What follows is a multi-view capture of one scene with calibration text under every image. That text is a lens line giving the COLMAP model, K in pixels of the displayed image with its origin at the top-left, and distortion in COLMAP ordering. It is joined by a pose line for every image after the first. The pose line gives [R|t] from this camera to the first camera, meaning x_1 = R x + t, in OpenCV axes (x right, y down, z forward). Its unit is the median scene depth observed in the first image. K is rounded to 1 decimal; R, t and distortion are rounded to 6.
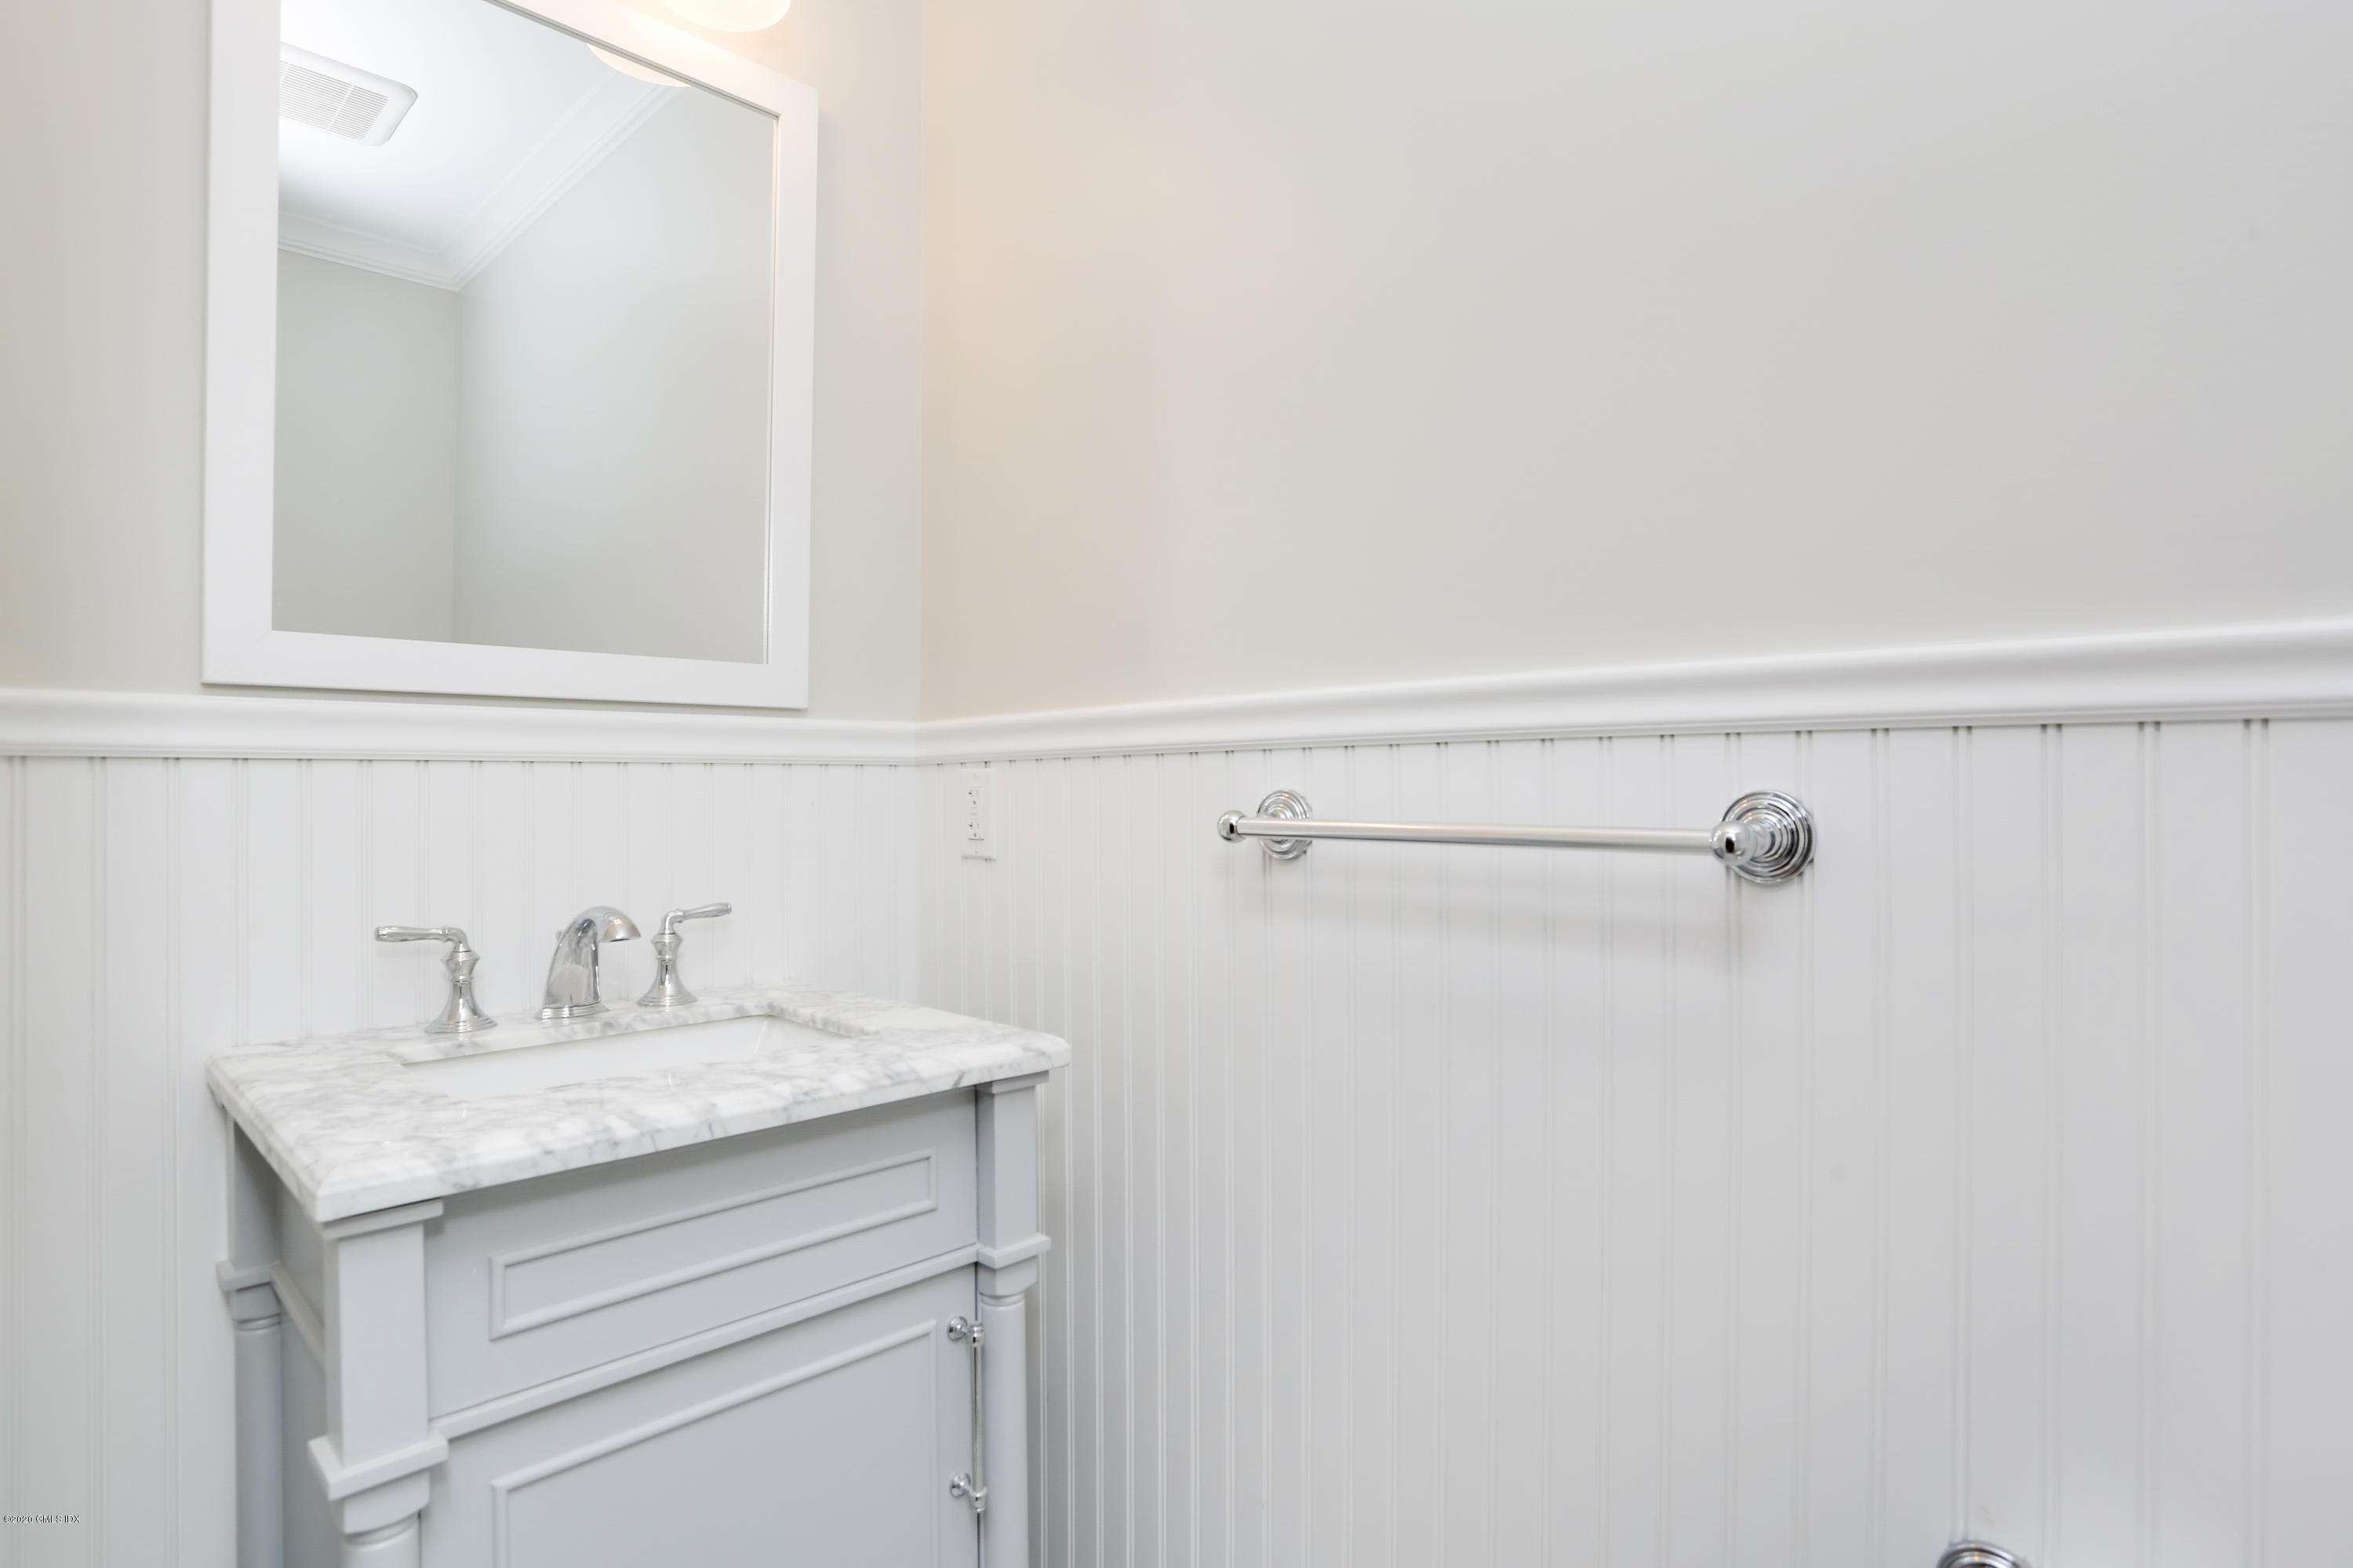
lens RADIAL K [[1206.3, 0, 1174.1], [0, 1206.3, 780.2], [0, 0, 1]] dist [-0.031119, 0.002323]
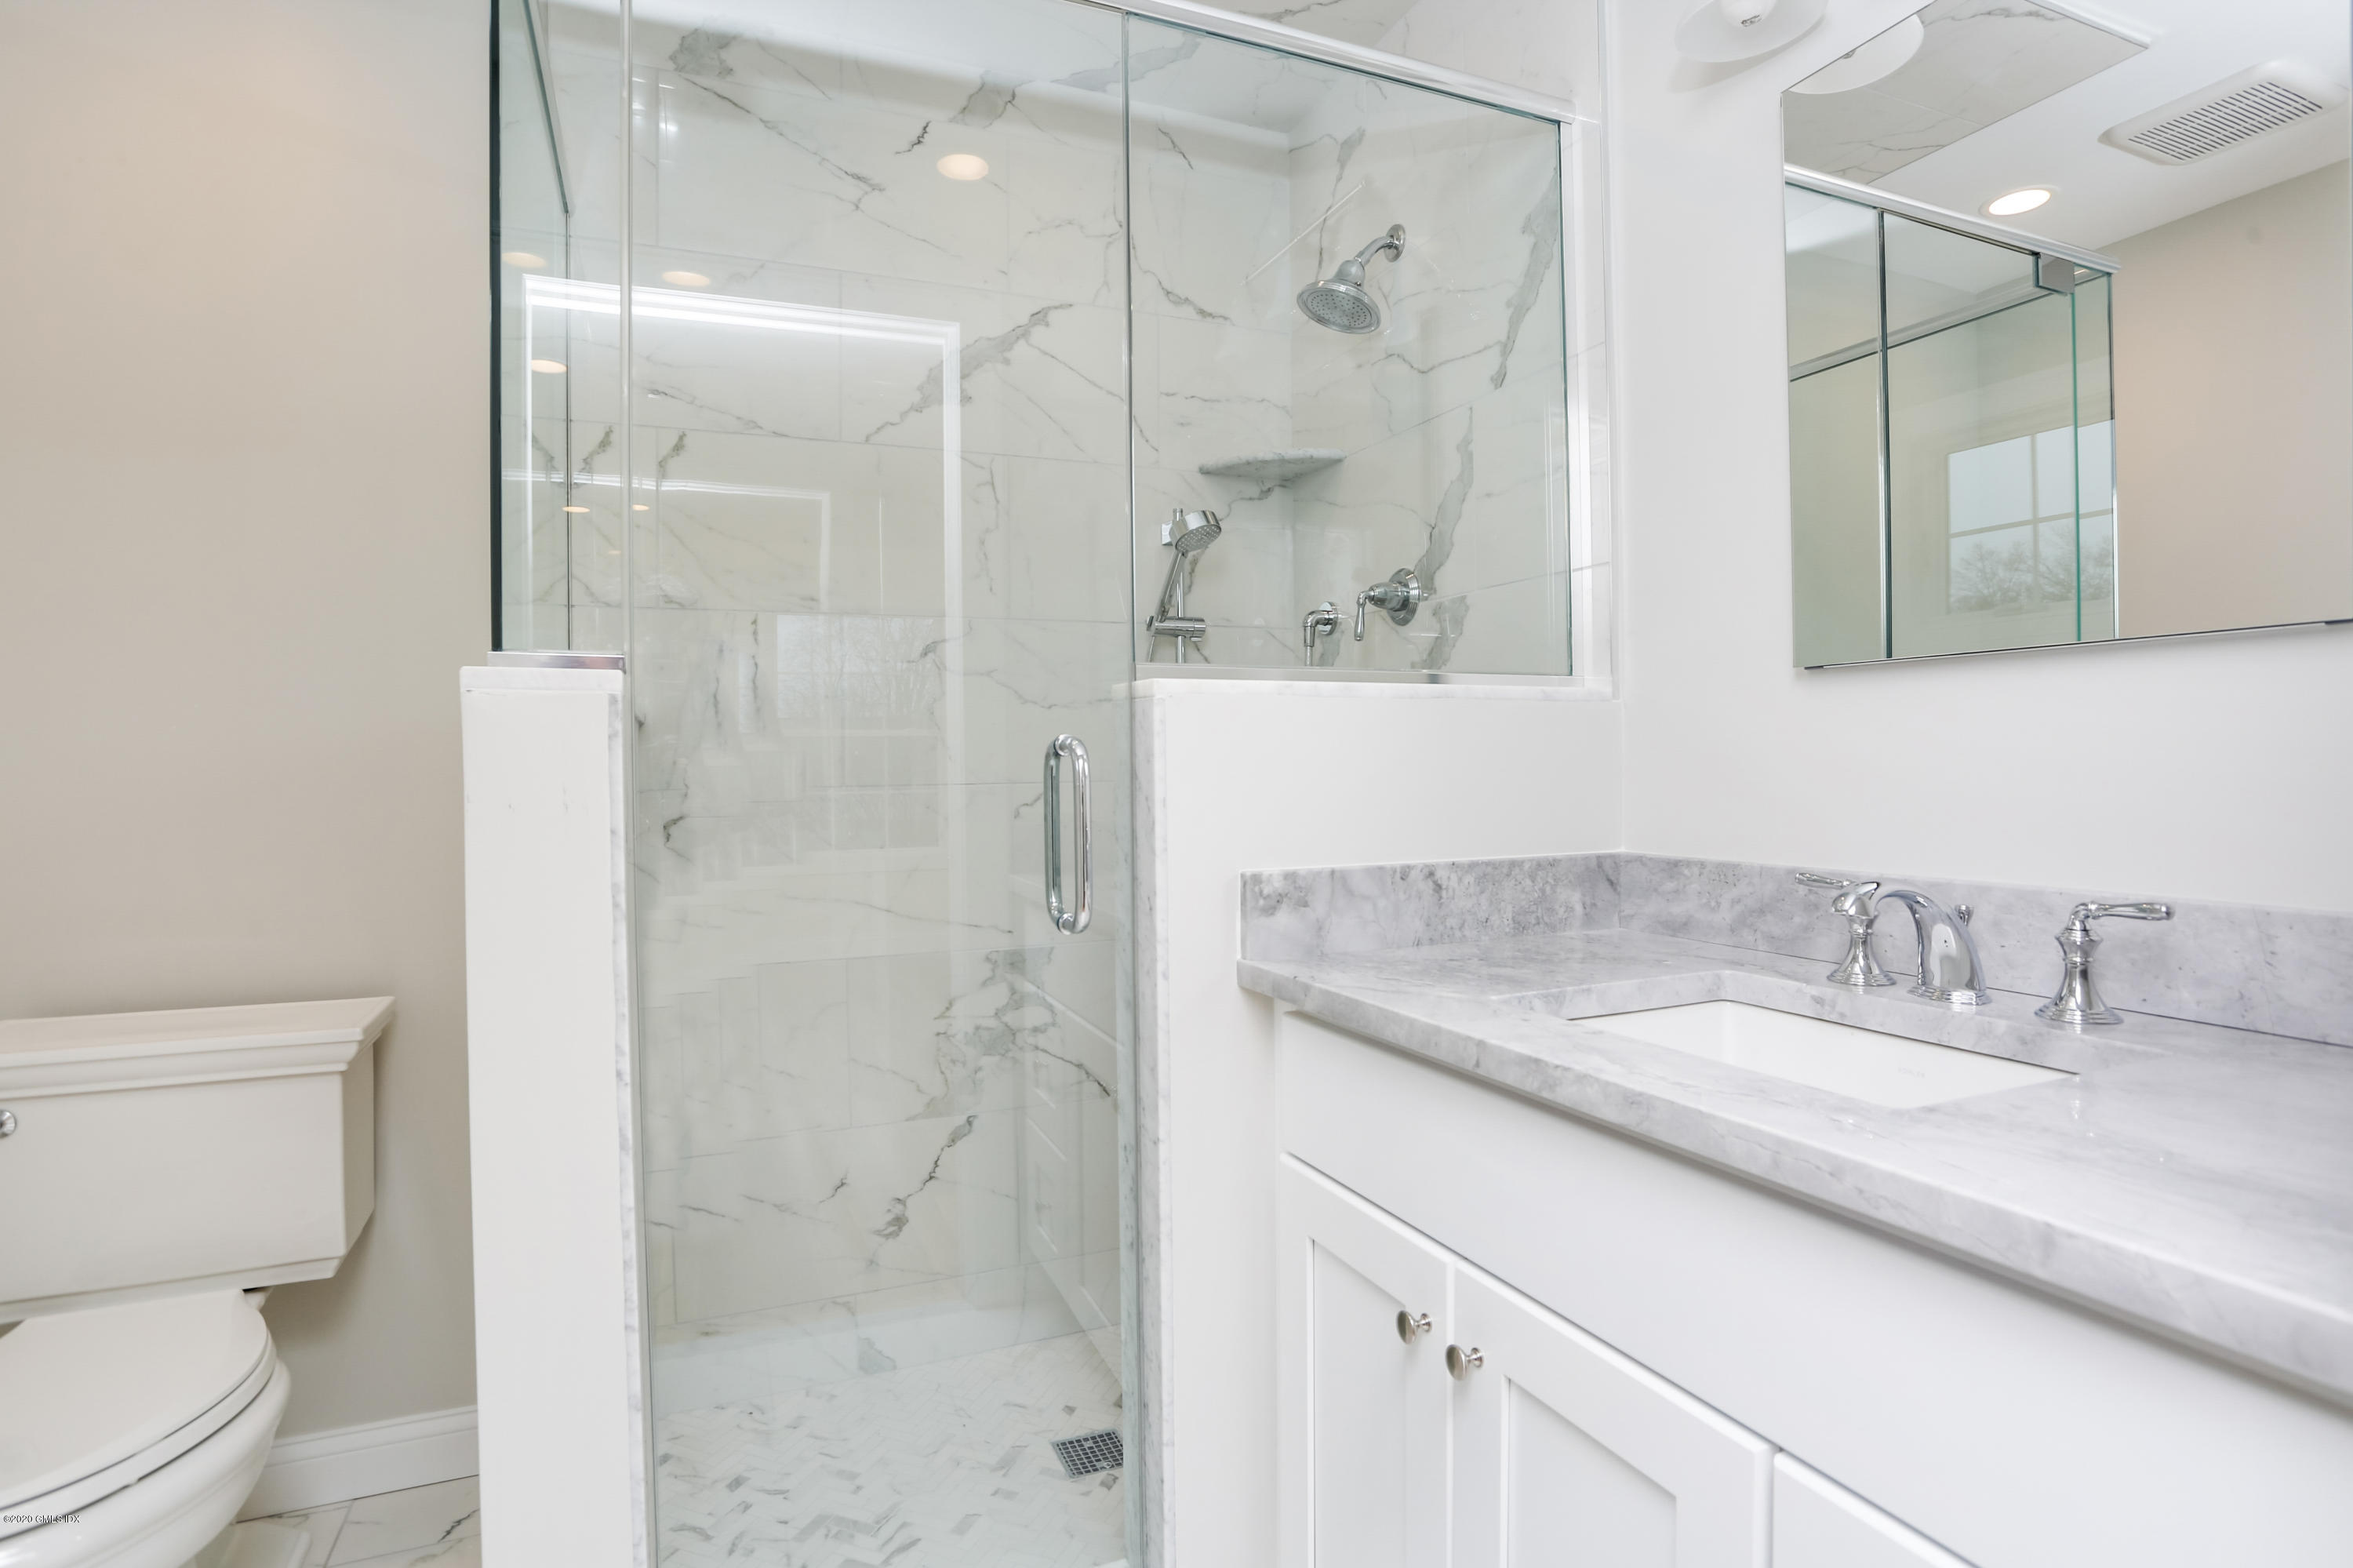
lens RADIAL K [[1206.3, 0, 1175.1], [0, 1206.3, 776.0], [0, 0, 1]] dist [-0.031119, 0.002323]
pose [[-0.382966, 0.003283, -0.923757, 0.498993], [-0.001864, 0.999989, 0.004327, 0.026380], [0.923761, 0.003379, -0.382956, 0.747436]]
